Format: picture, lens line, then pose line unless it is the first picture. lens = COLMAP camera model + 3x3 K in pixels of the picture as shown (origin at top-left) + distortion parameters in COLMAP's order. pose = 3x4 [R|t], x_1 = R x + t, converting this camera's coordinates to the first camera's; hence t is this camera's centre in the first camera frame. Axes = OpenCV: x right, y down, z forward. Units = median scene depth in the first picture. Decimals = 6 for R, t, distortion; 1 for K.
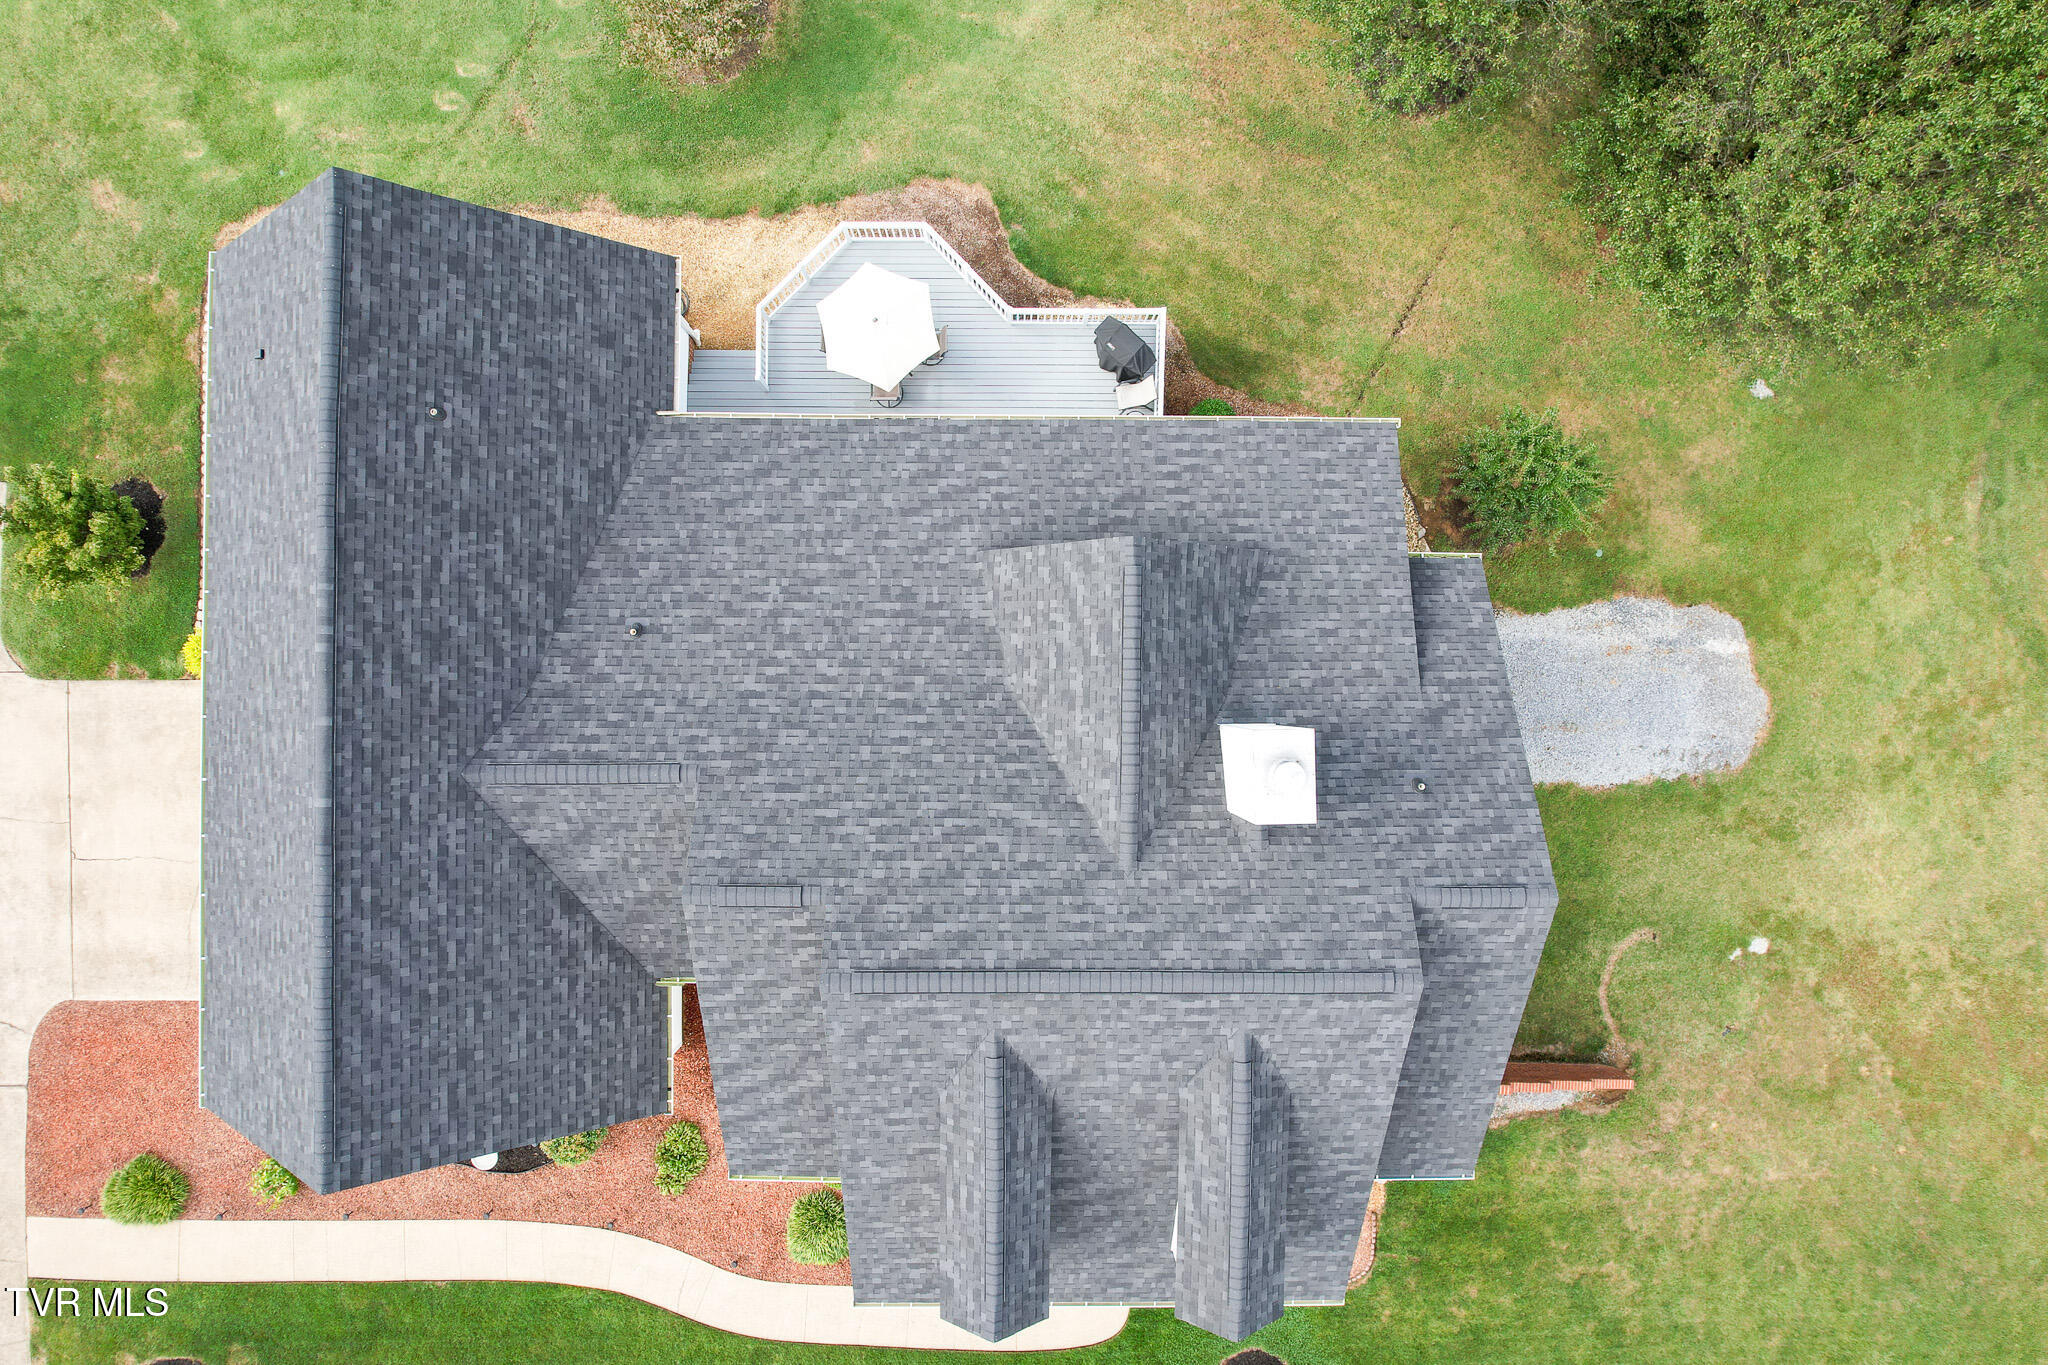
lens RADIAL K [[1326.7, 0, 1025.2], [0, 1326.7, 677.3], [0, 0, 1]] dist [-0.116223, 0.105059]
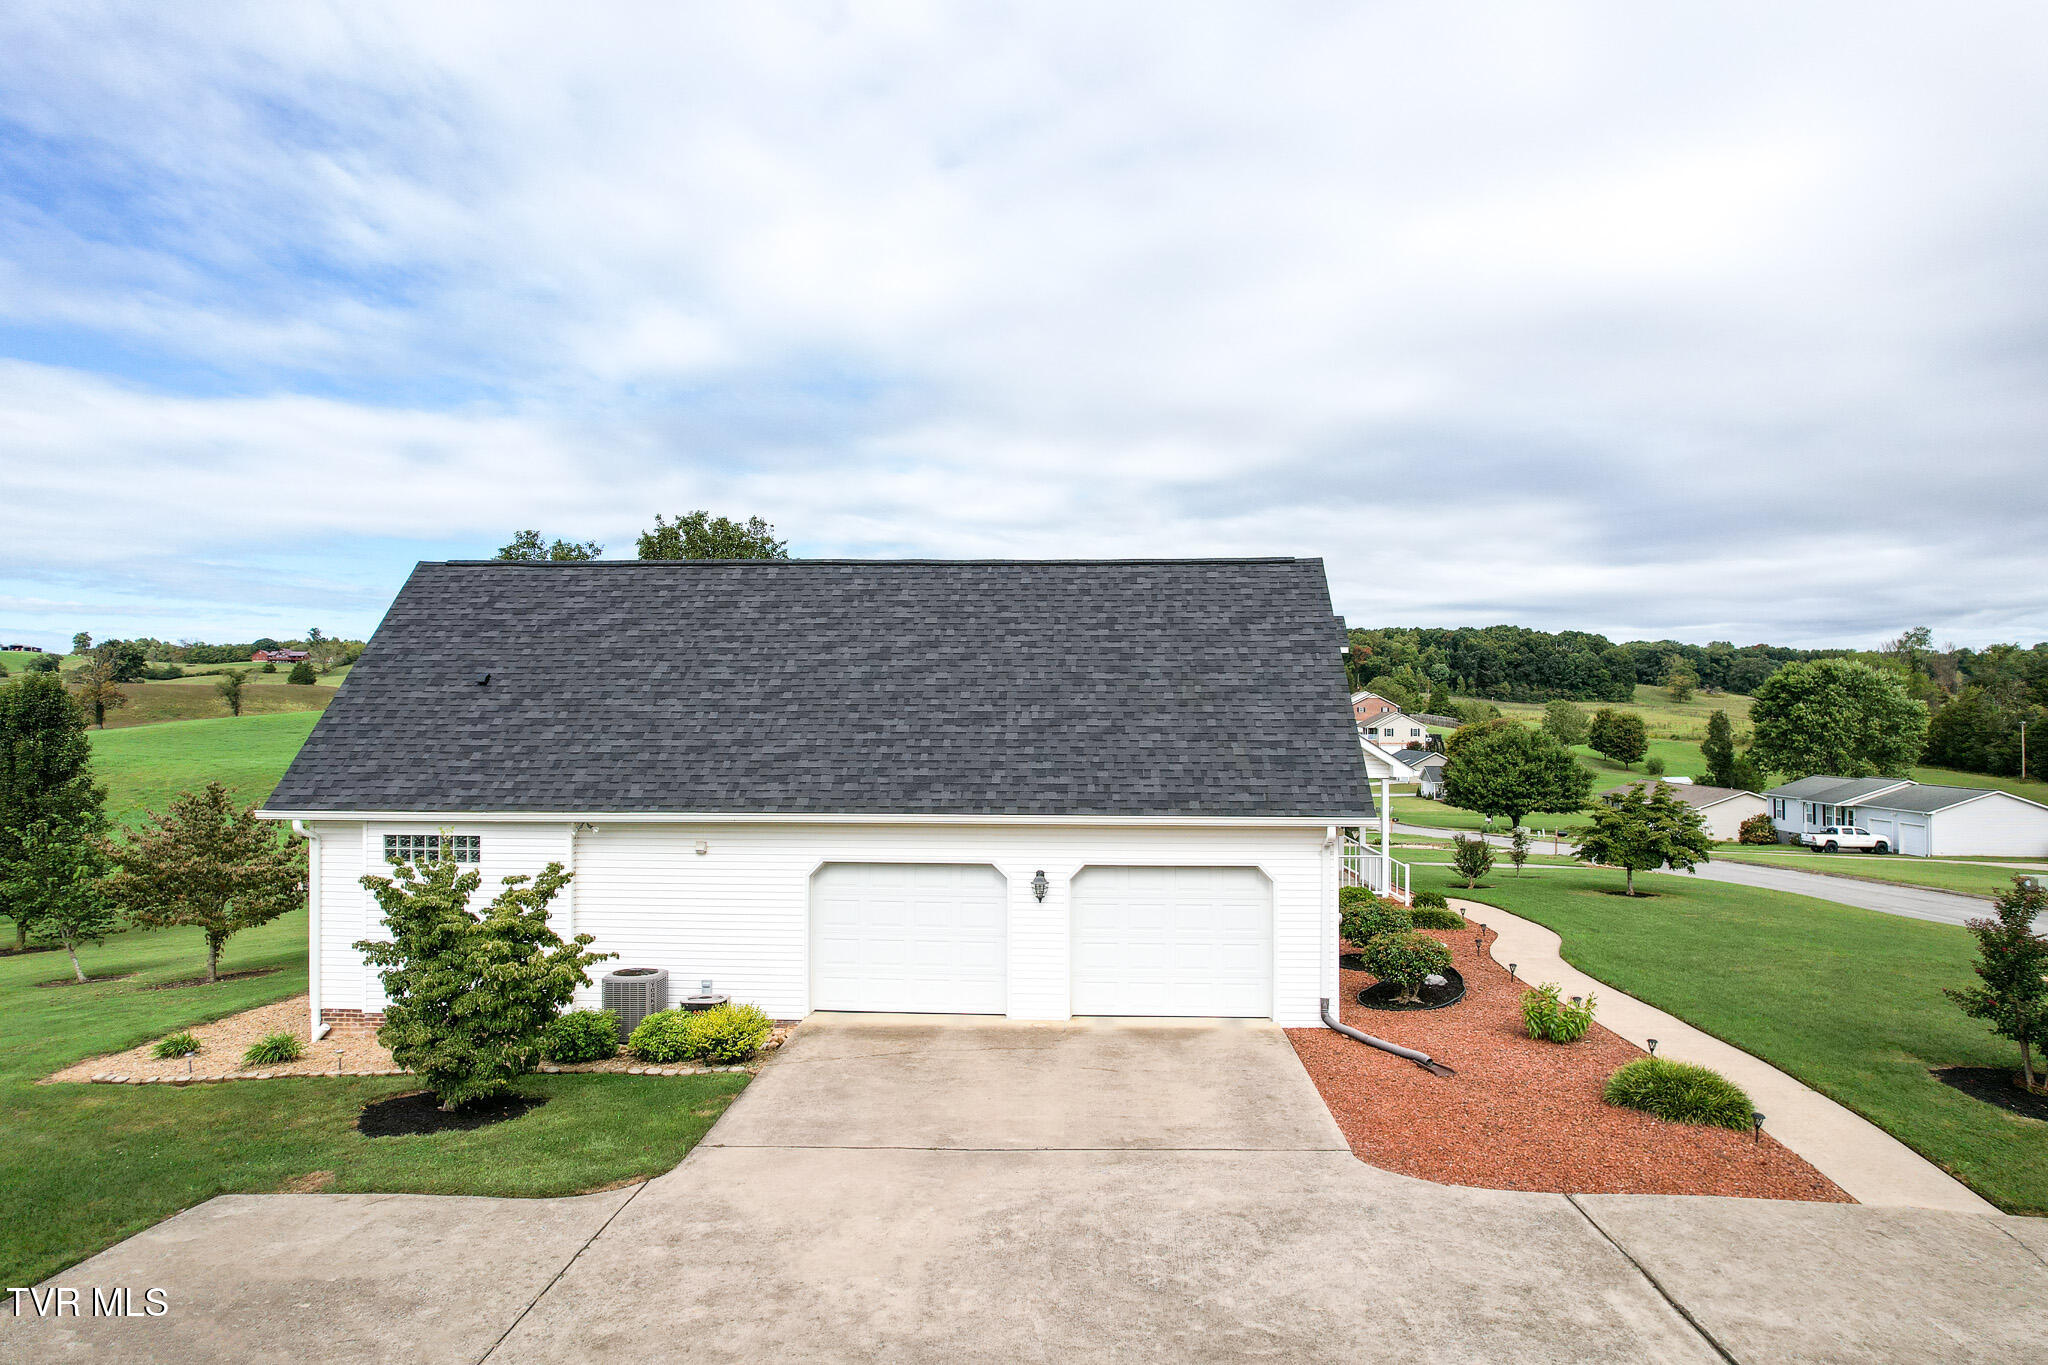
lens RADIAL K [[1313.5, 0, 1024.0], [0, 1313.5, 682.5], [0, 0, 1]] dist [-0.092864, 0.085104]
pose [[0.047465, 0.016777, 0.998732, -1.221256], [0.998868, 0.002355, -0.047511, 0.148267], [-0.003149, 0.999856, -0.016646, 0.821891]]
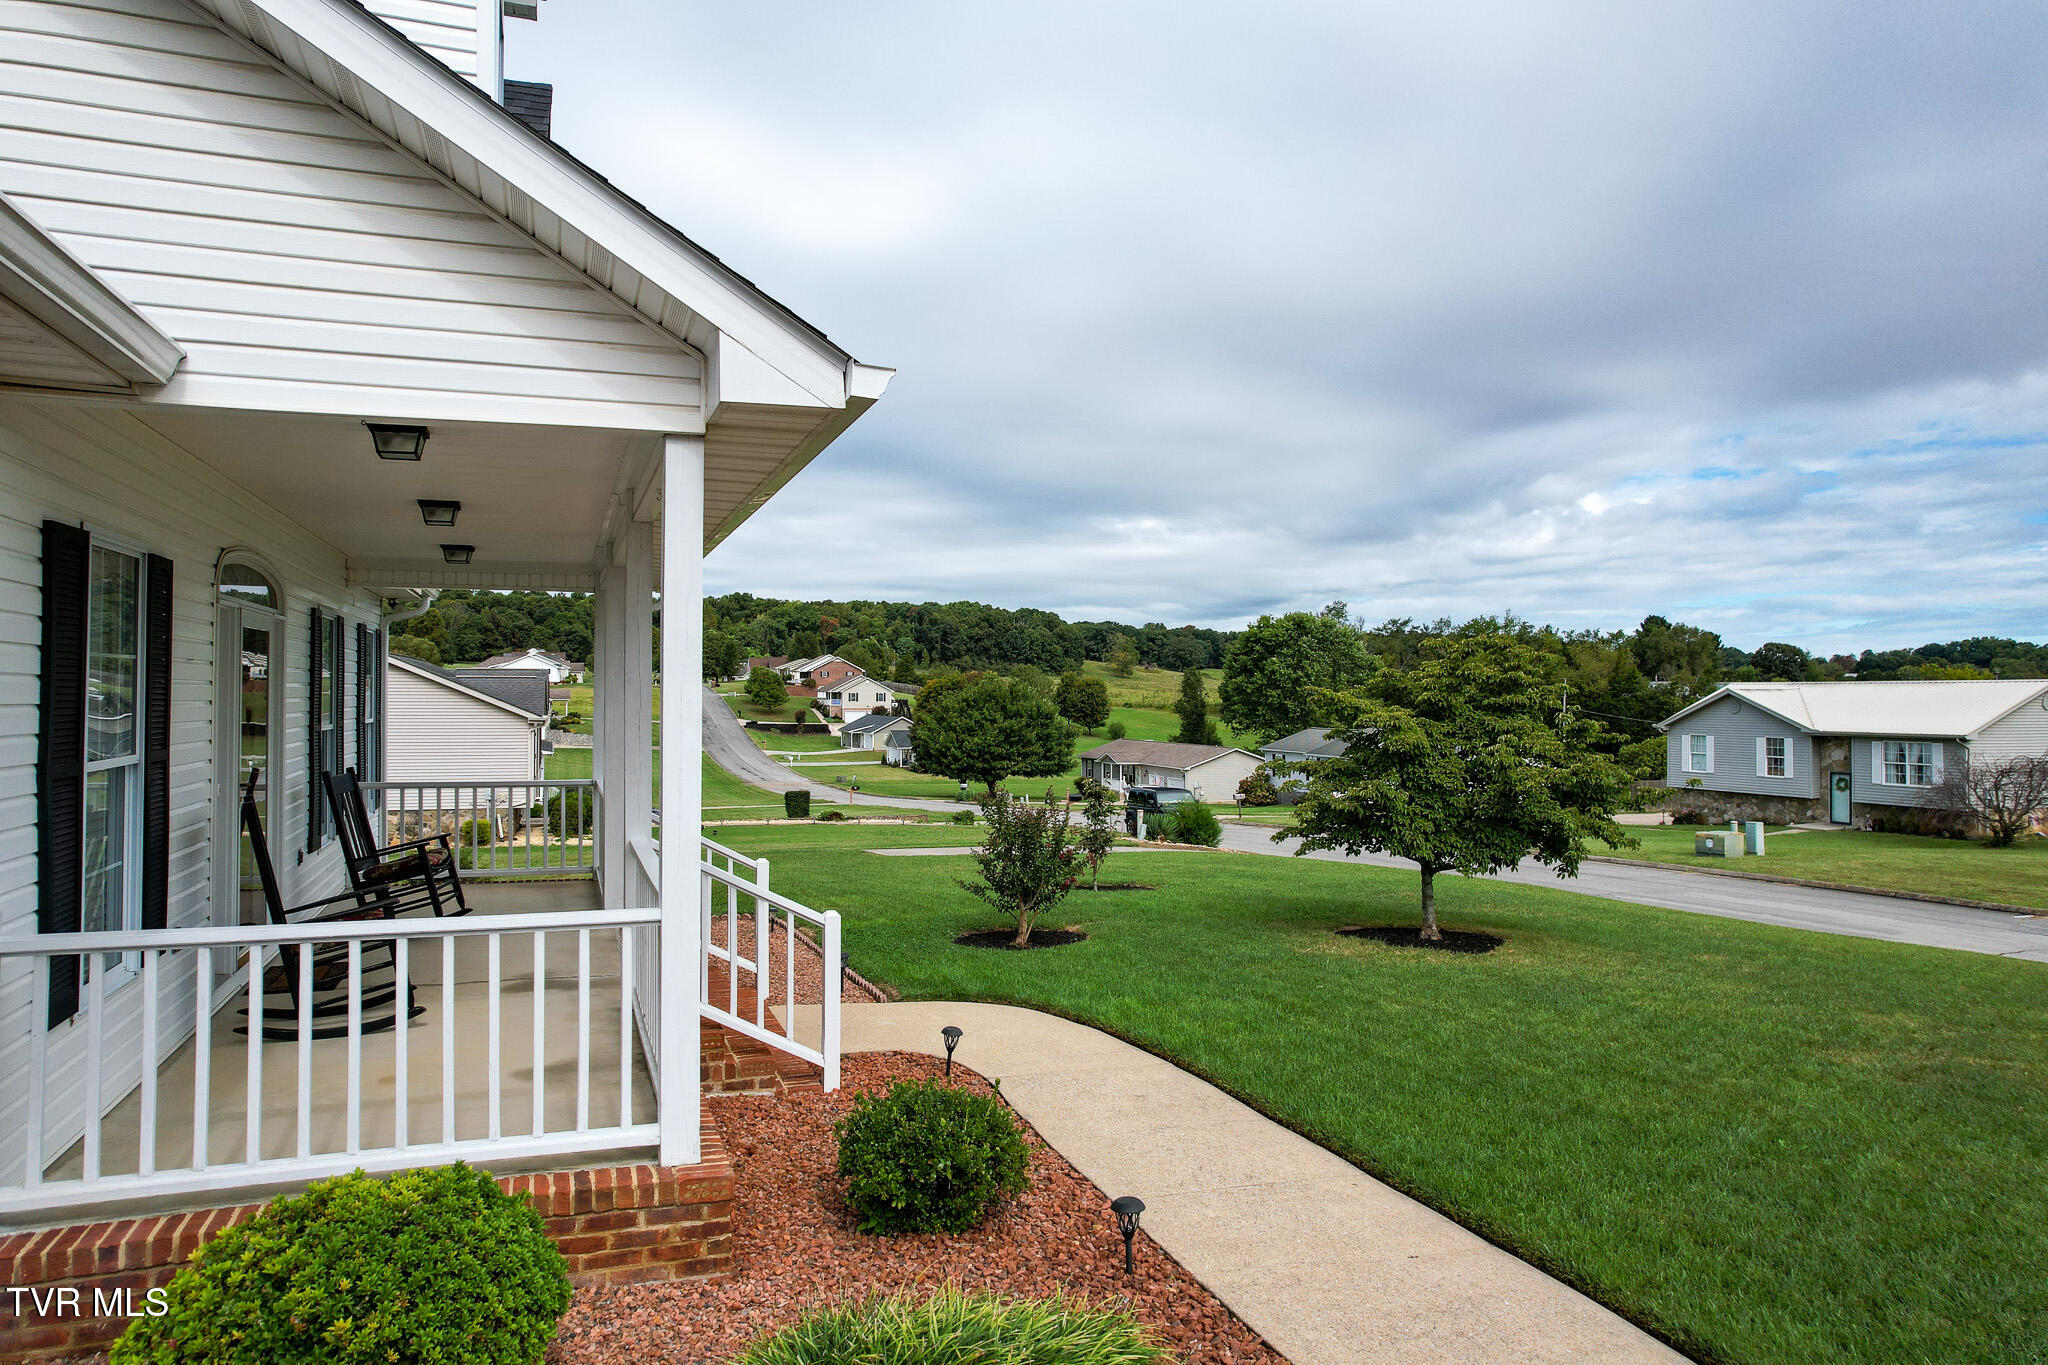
lens RADIAL K [[1302.6, 0, 1021.8], [0, 1302.6, 691.9], [0, 0, 1]] dist [-0.039007, 0.001514]
pose [[-0.344357, -0.008394, 0.938801, -0.293819], [0.938812, 0.004424, 0.344401, 0.382519], [-0.007044, 0.999955, 0.006357, 0.916627]]
